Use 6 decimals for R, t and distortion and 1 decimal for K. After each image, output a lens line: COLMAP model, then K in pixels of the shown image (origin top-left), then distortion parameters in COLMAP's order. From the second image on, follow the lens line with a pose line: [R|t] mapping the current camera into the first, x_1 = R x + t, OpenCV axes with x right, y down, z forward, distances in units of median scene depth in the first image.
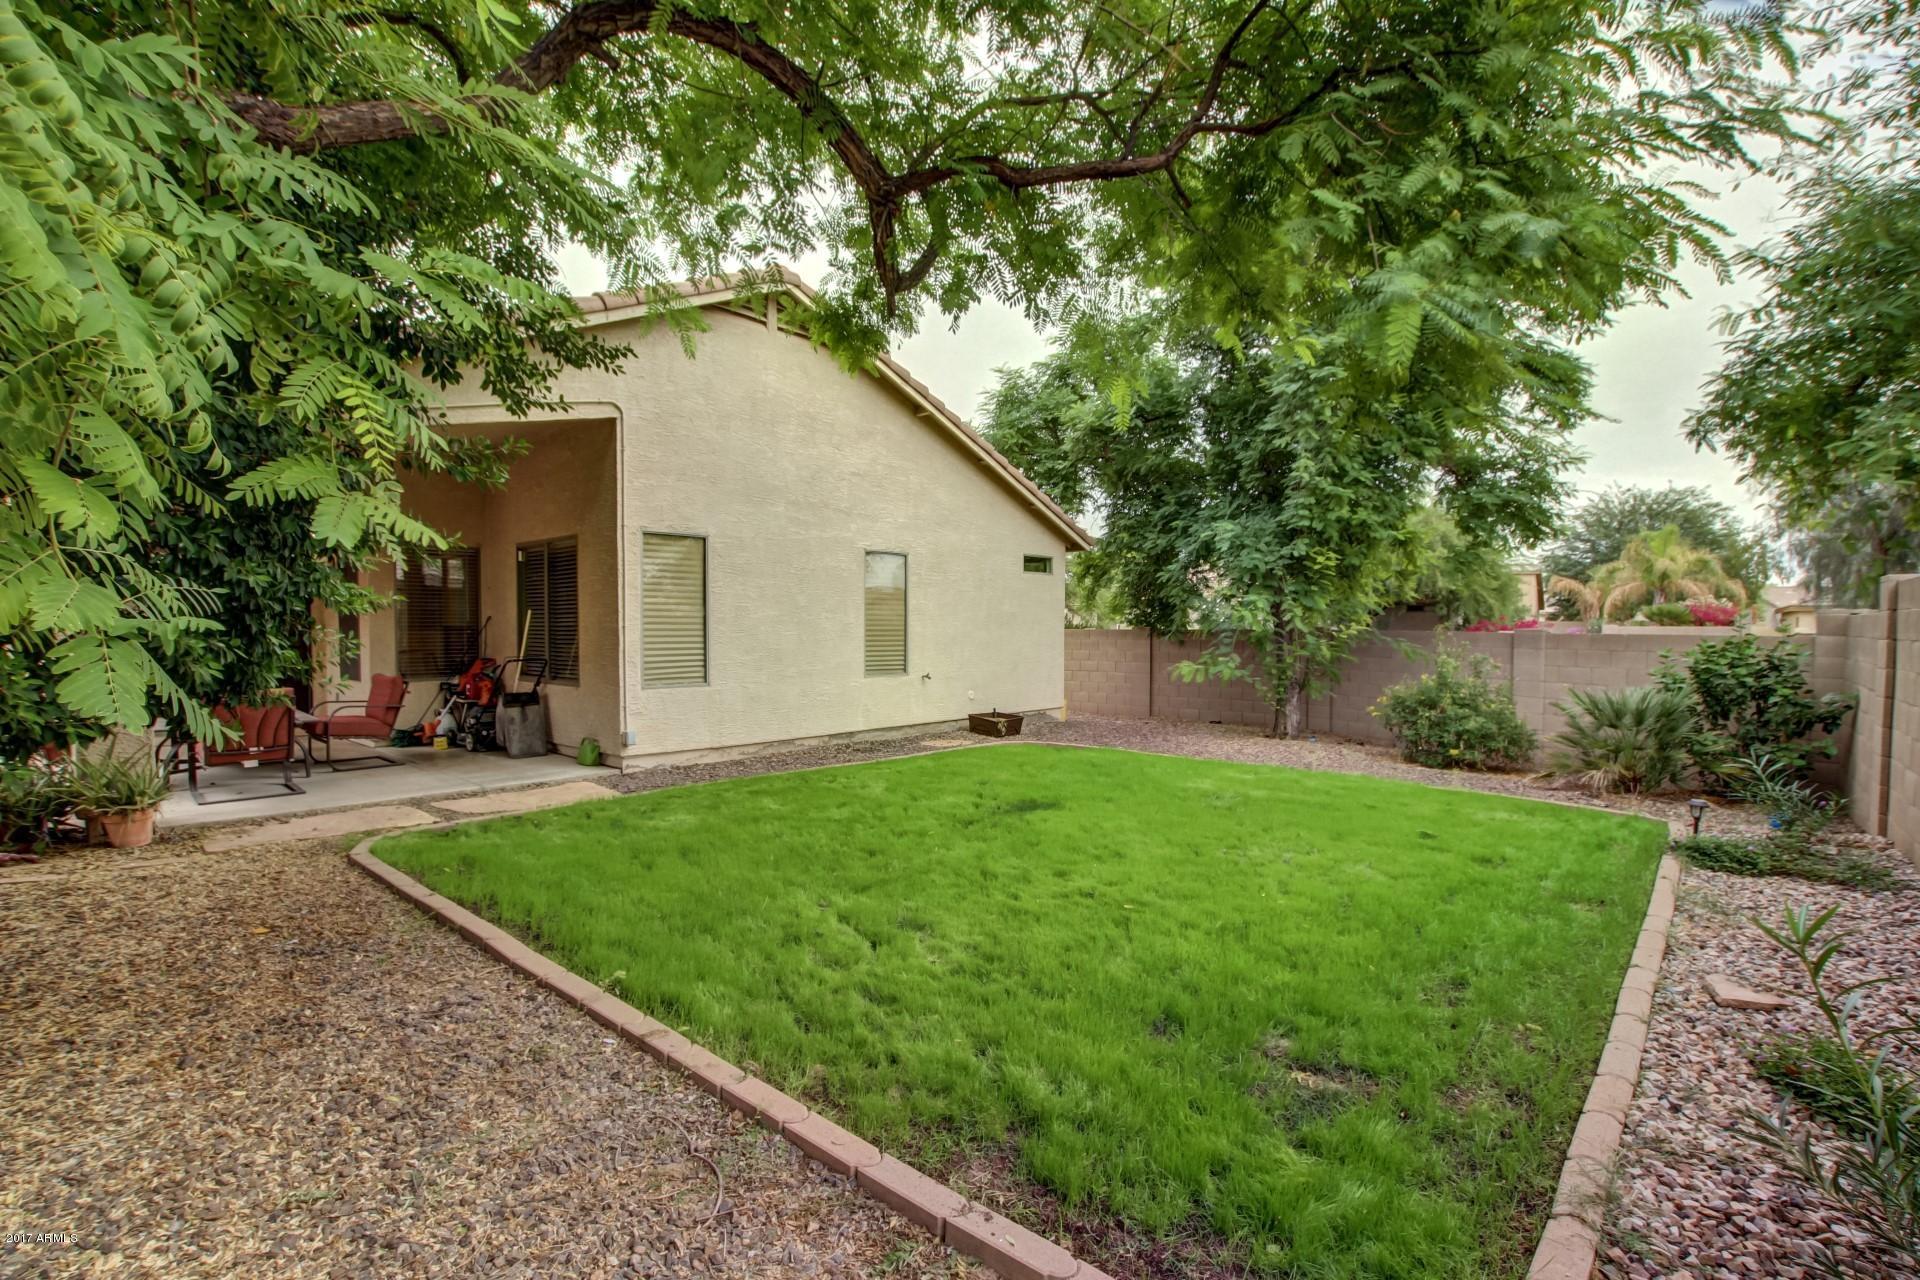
lens RADIAL K [[900.0, 0, 958.1], [0, 900.0, 646.2], [0, 0, 1]] dist [-0.018494, 0.000165]
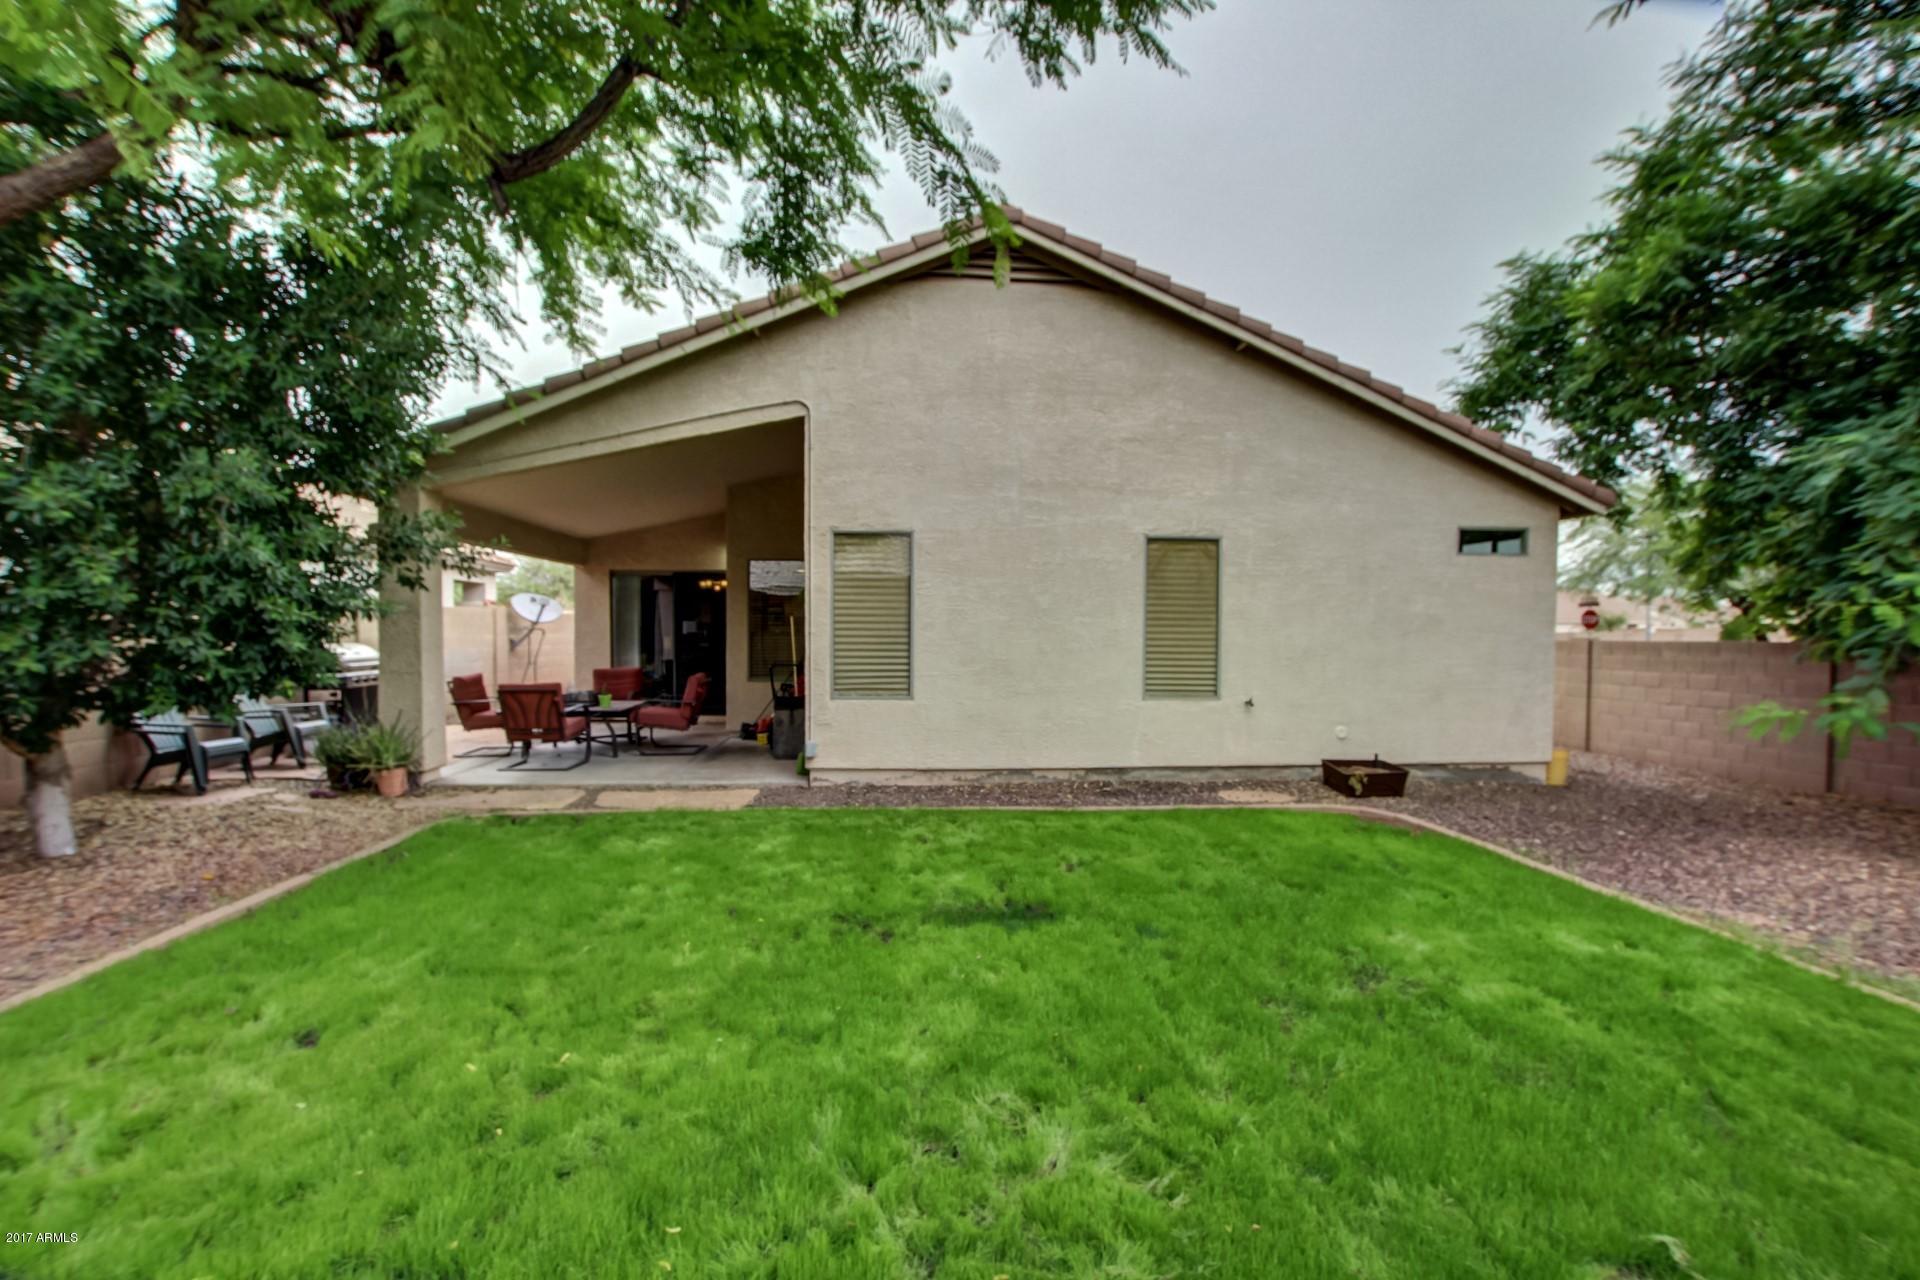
lens RADIAL K [[900.0, 0, 961.3], [0, 900.0, 651.8], [0, 0, 1]] dist [-0.018494, 0.000165]
pose [[0.724738, 0.015989, -0.688839, 0.341400], [-0.019550, 0.999805, 0.002638, -0.005880], [0.688748, 0.011555, 0.724909, 0.350046]]
